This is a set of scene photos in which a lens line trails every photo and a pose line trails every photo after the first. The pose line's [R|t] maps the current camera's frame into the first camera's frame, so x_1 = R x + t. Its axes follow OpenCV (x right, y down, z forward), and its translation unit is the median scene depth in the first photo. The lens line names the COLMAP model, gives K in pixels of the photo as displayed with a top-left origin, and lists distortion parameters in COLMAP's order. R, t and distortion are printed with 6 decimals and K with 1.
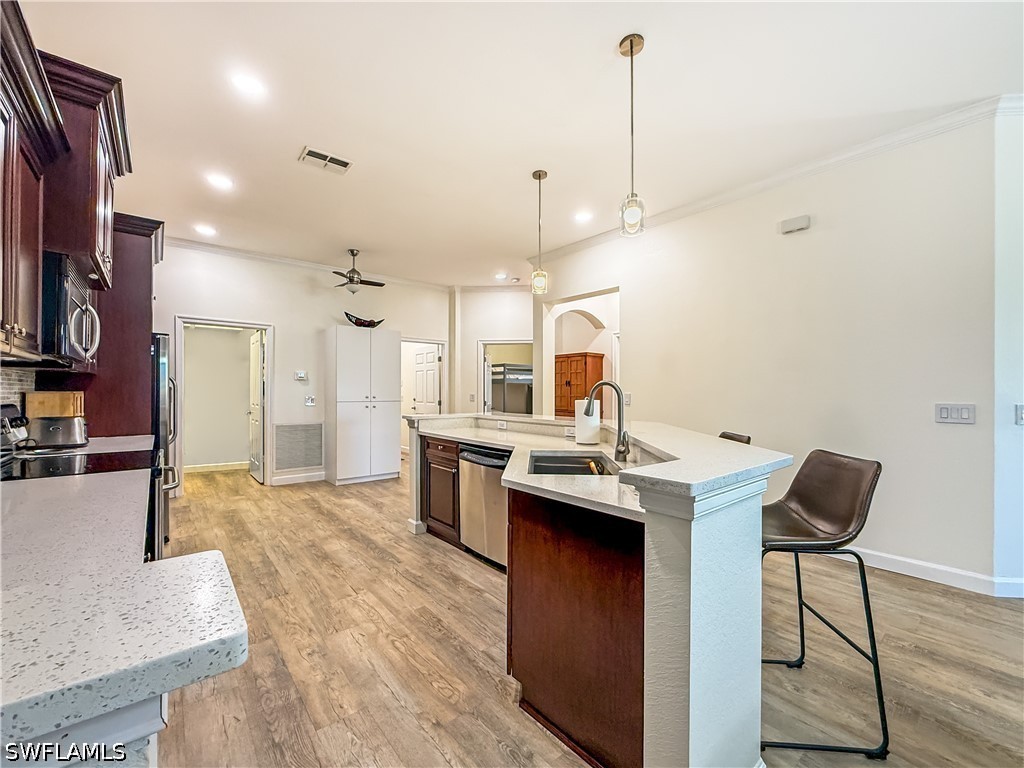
lens RADIAL K [[421.6, 0, 509.4], [0, 421.6, 386.2], [0, 0, 1]] dist [-0.012639, 0.000345]
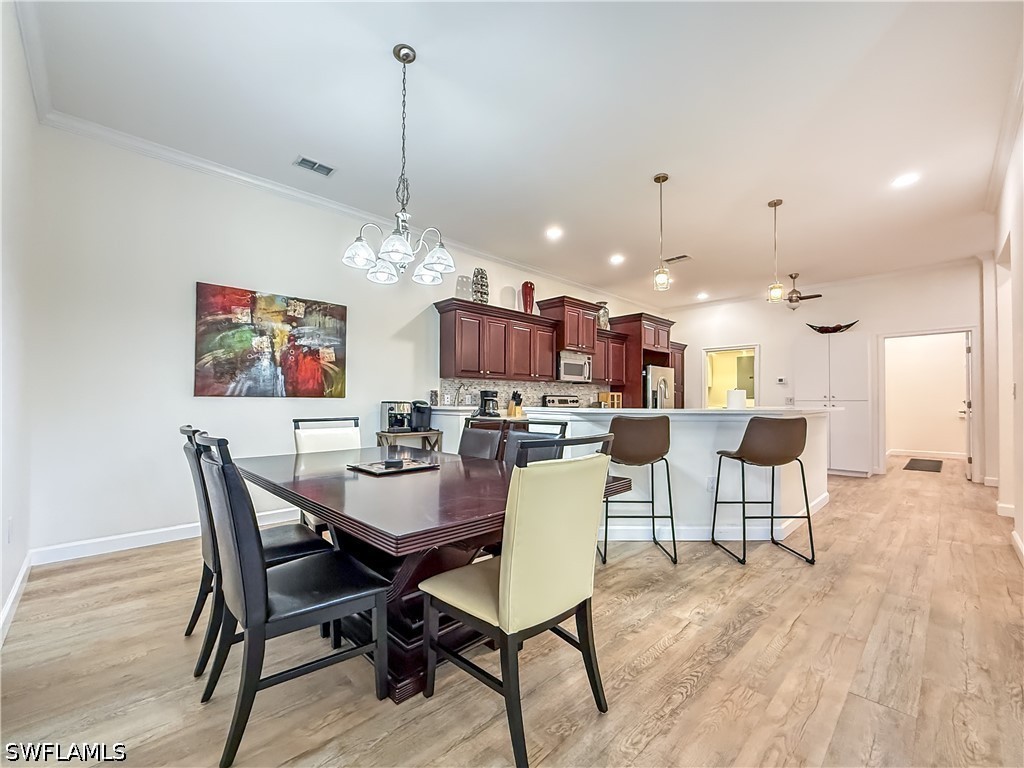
lens RADIAL K [[421.6, 0, 511.2], [0, 421.6, 396.2], [0, 0, 1]] dist [-0.012639, 0.000345]
pose [[0.071630, -0.016306, -0.997298, 1.499605], [0.013170, 0.999795, -0.015401, 0.063503], [0.997344, -0.012031, 0.071830, 0.217084]]
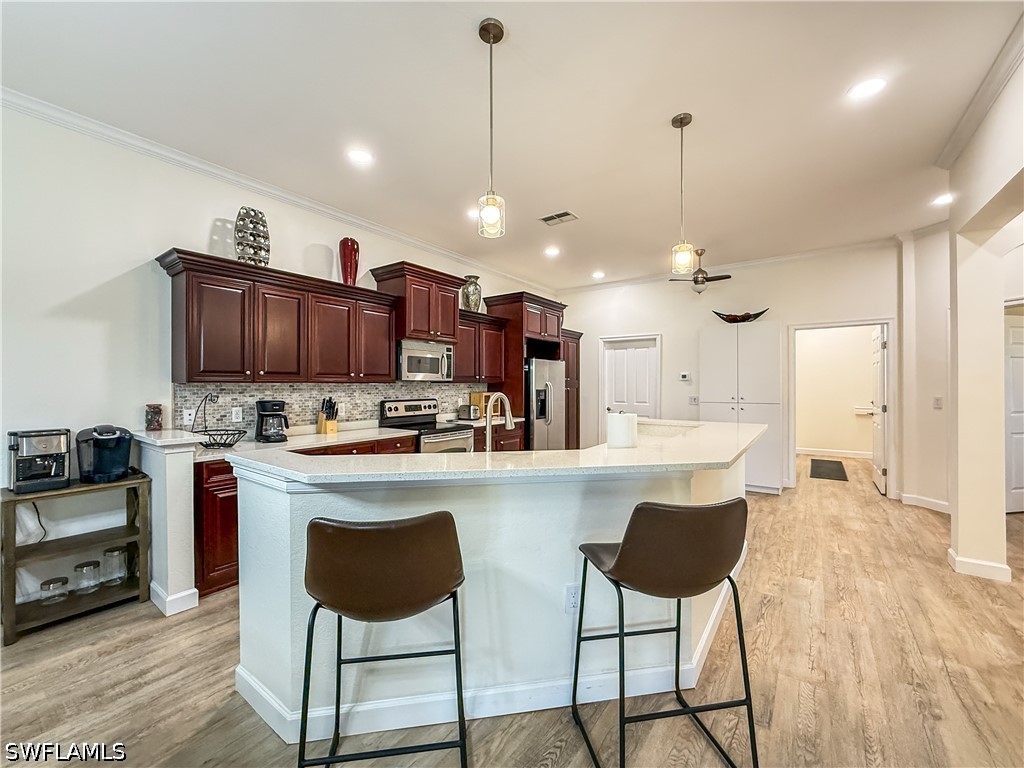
lens RADIAL K [[421.6, 0, 501.8], [0, 421.6, 384.6], [0, 0, 1]] dist [-0.012639, 0.000345]
pose [[0.238723, -0.007809, -0.971056, 0.943120], [0.016742, 0.999852, -0.003925, -0.022472], [0.970943, -0.015321, 0.238818, 0.614444]]
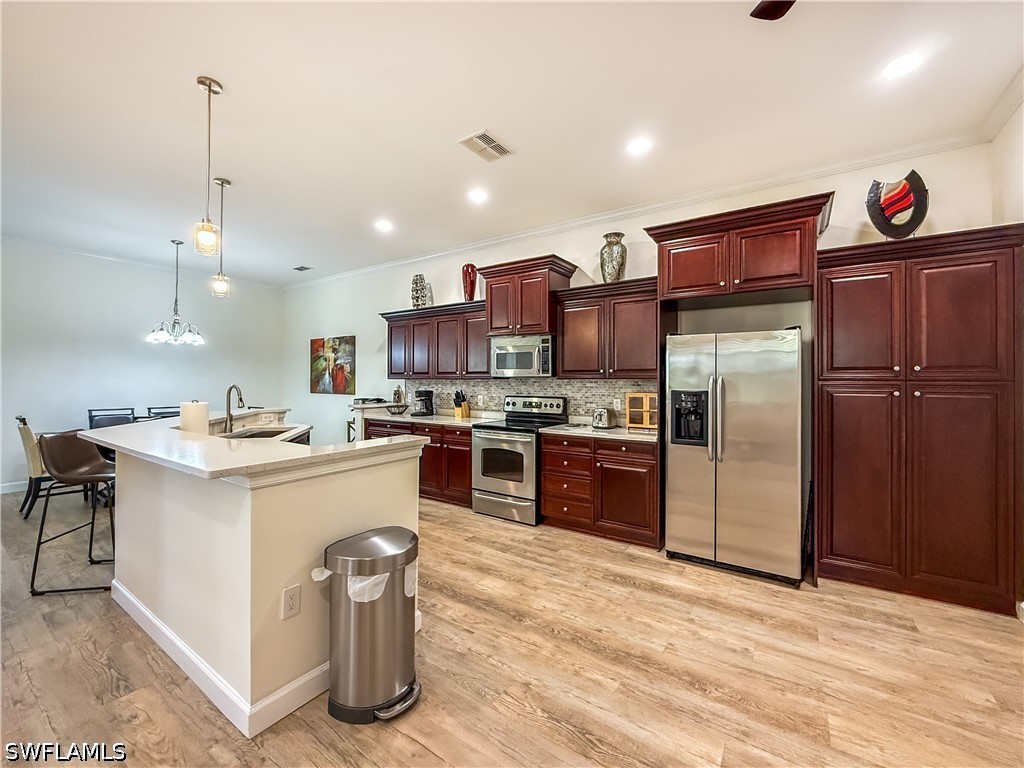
lens RADIAL K [[421.6, 0, 513.4], [0, 421.6, 384.4], [0, 0, 1]] dist [-0.012639, 0.000345]
pose [[-0.960164, -0.009333, -0.279282, -0.276798], [-0.006647, 0.999922, -0.010565, -0.003012], [0.279359, -0.008288, -0.960151, 2.266479]]
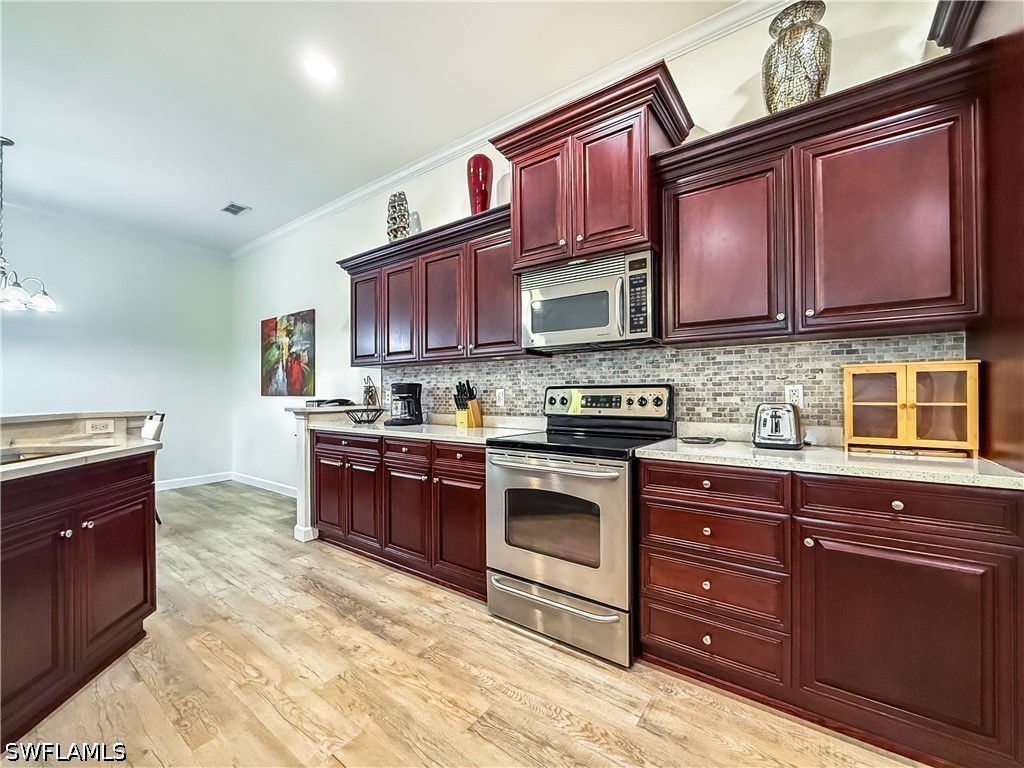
lens RADIAL K [[421.6, 0, 512.2], [0, 421.6, 397.5], [0, 0, 1]] dist [-0.012639, 0.000345]
pose [[-0.970505, -0.004235, -0.241044, -0.429509], [-0.000959, 0.999906, -0.013707, 0.064159], [0.241080, -0.013071, -0.970417, 1.478356]]
